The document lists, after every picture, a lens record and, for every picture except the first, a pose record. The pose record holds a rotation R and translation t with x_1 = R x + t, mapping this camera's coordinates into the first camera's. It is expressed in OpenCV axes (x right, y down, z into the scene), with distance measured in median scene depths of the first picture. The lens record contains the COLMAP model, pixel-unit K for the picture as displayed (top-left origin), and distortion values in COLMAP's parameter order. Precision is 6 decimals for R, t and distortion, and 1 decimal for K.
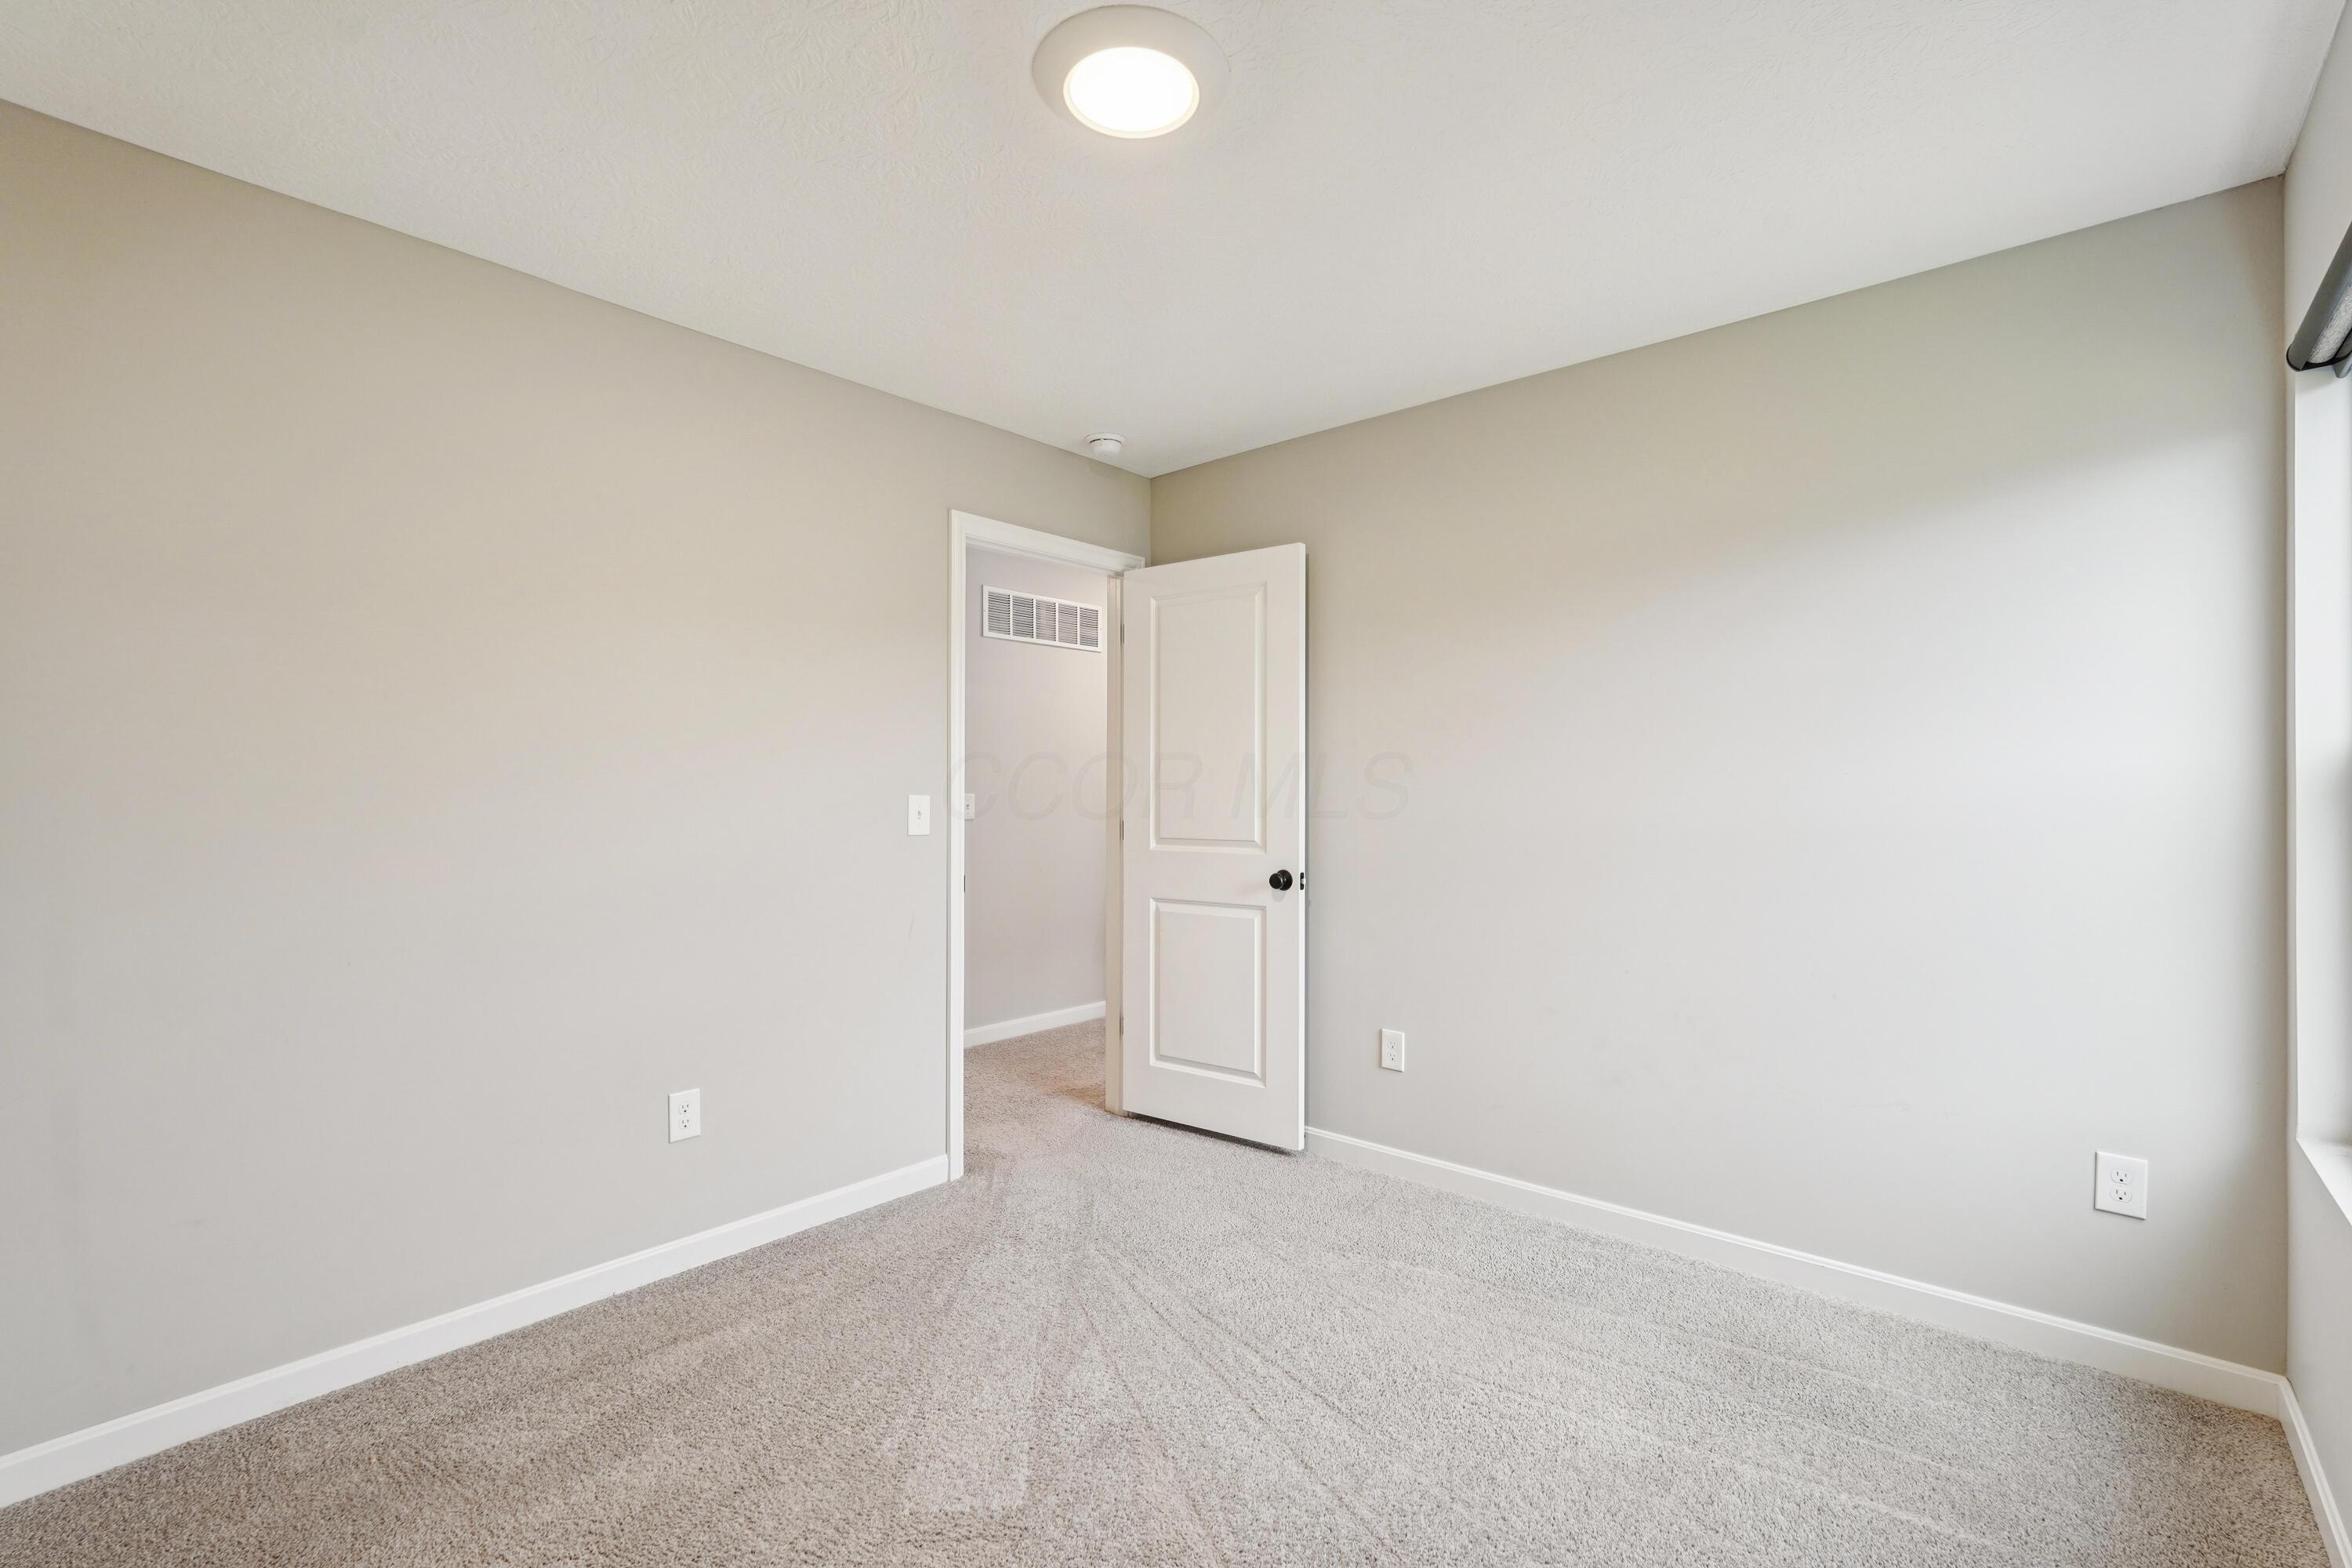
lens RADIAL K [[1106.2, 0, 1166.4], [0, 1106.2, 784.3], [0, 0, 1]] dist [0.063424, -0.018137]
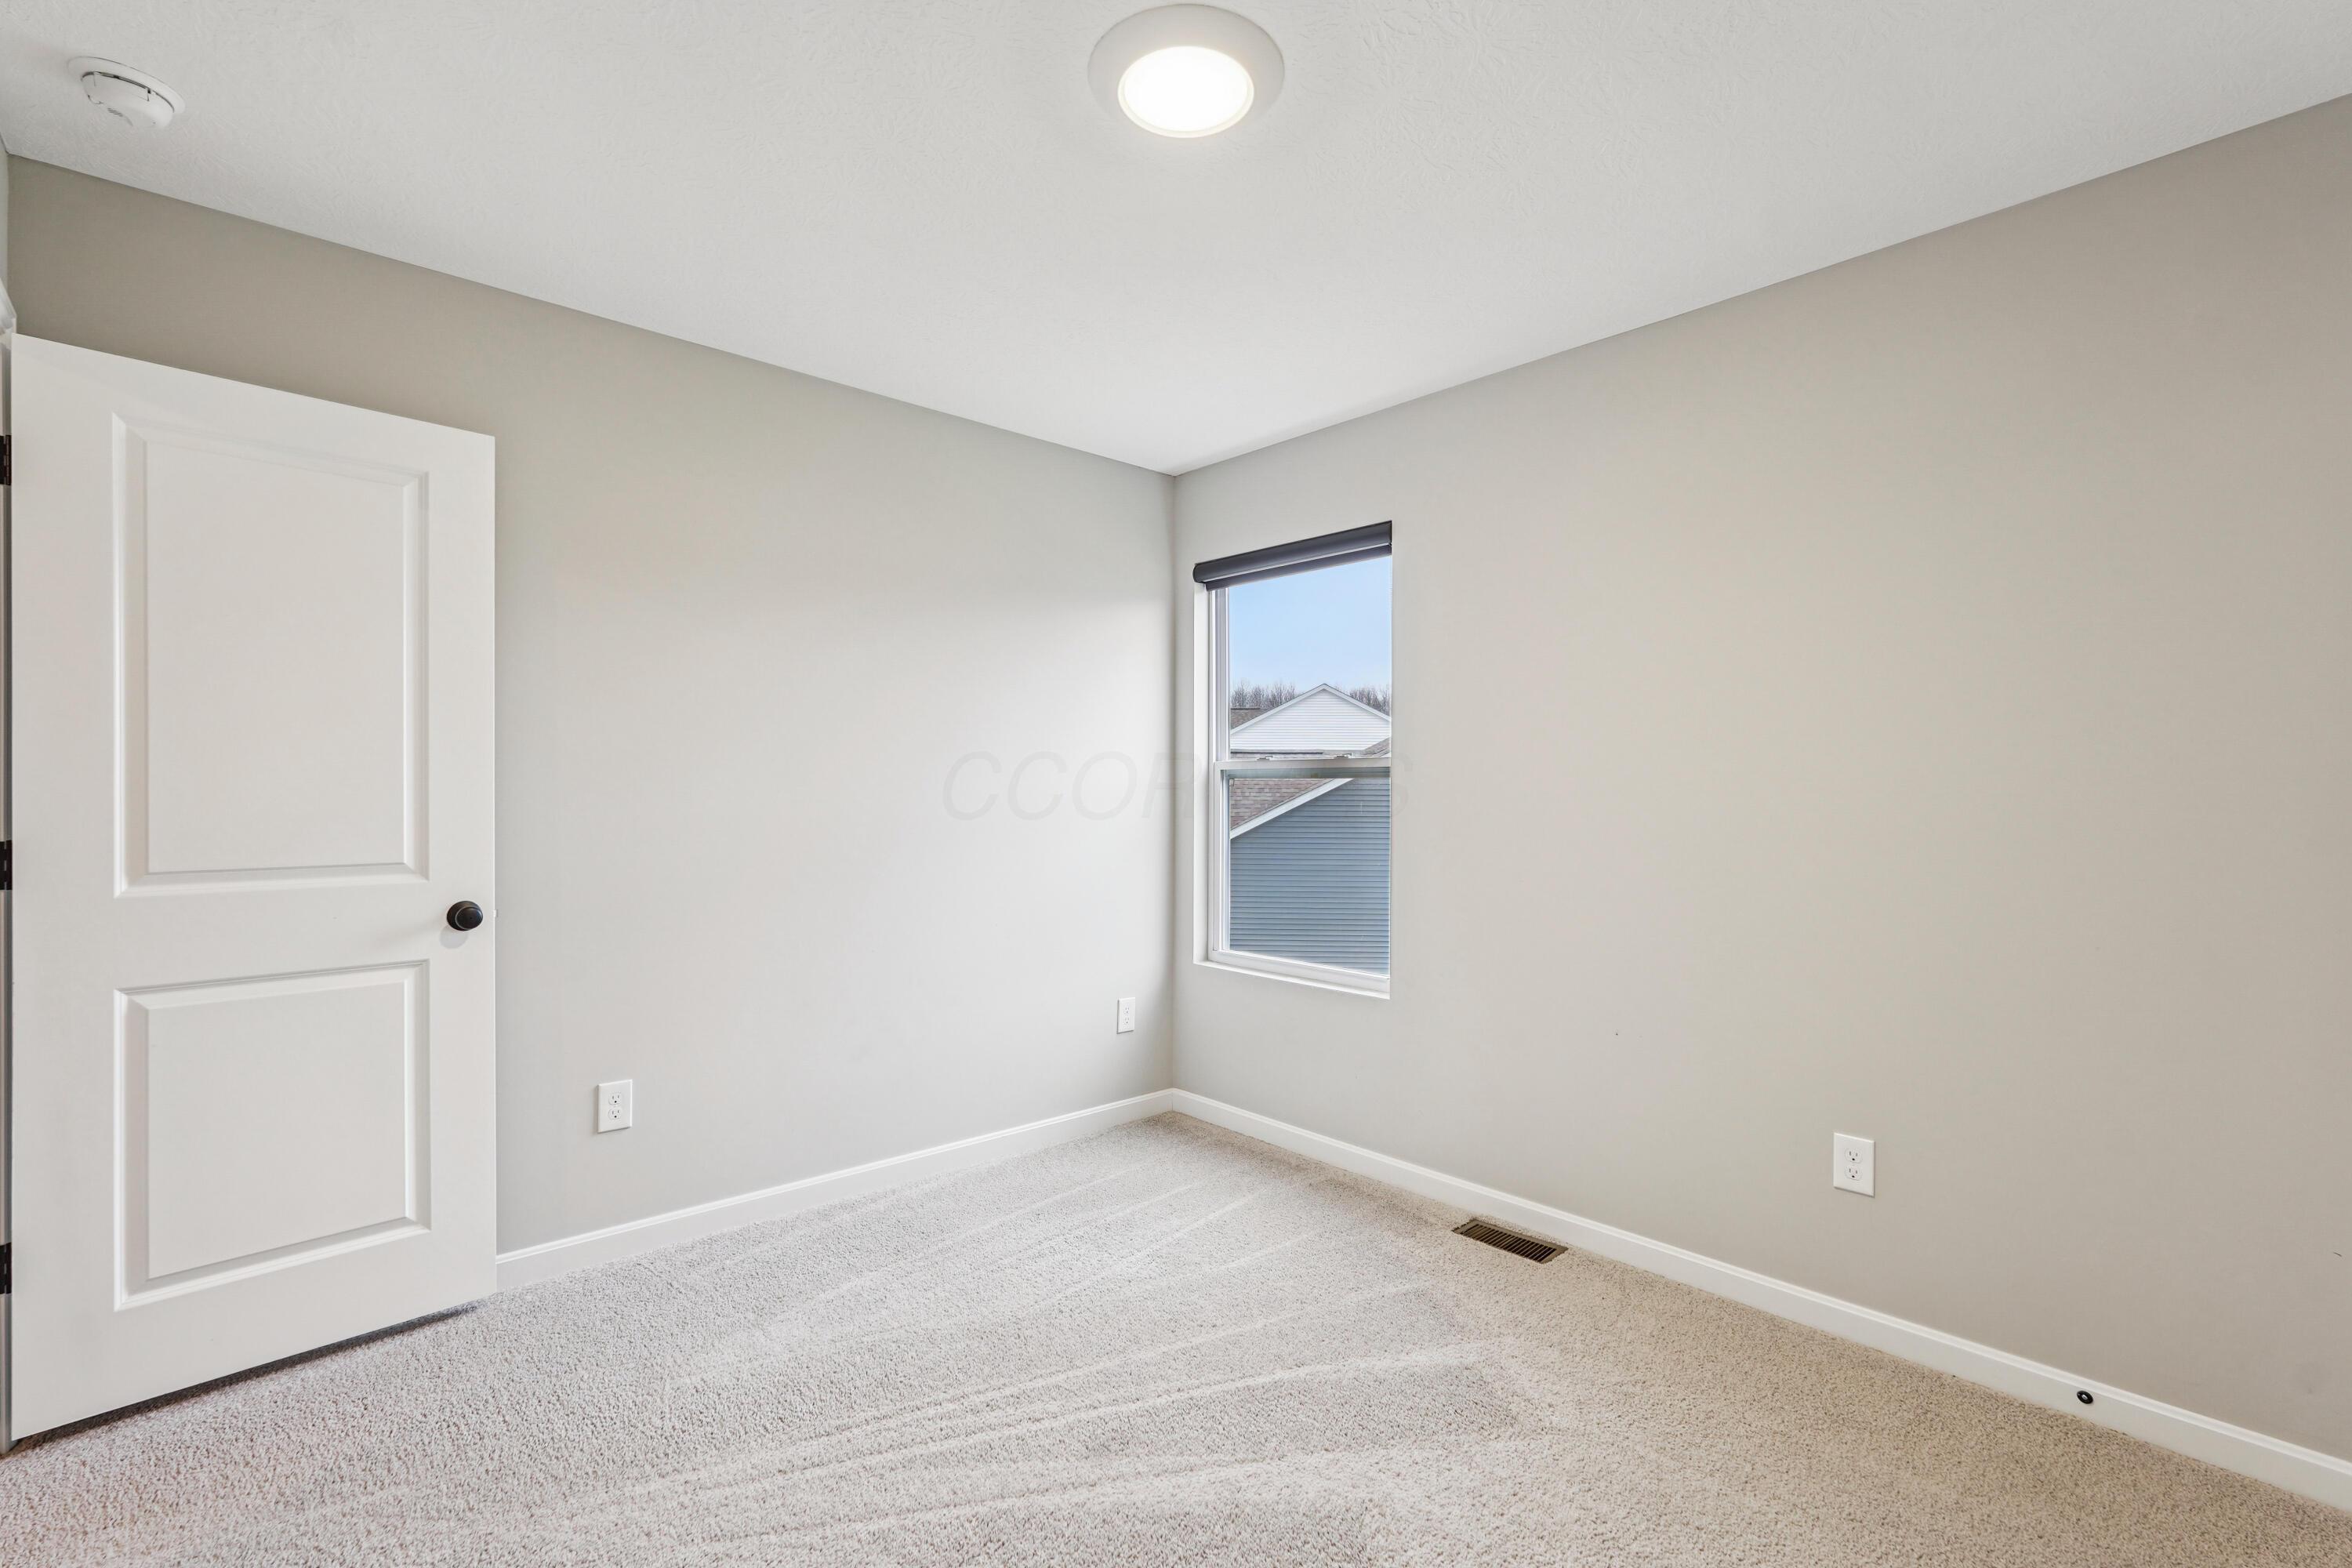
lens RADIAL K [[1106.2, 0, 1166.4], [0, 1106.2, 784.3], [0, 0, 1]] dist [0.063424, -0.018137]
pose [[0.097025, 0.008960, 0.995242, -0.548922], [-0.010050, 0.999917, -0.008023, 0.006178], [-0.995231, -0.009224, 0.097108, 0.495523]]
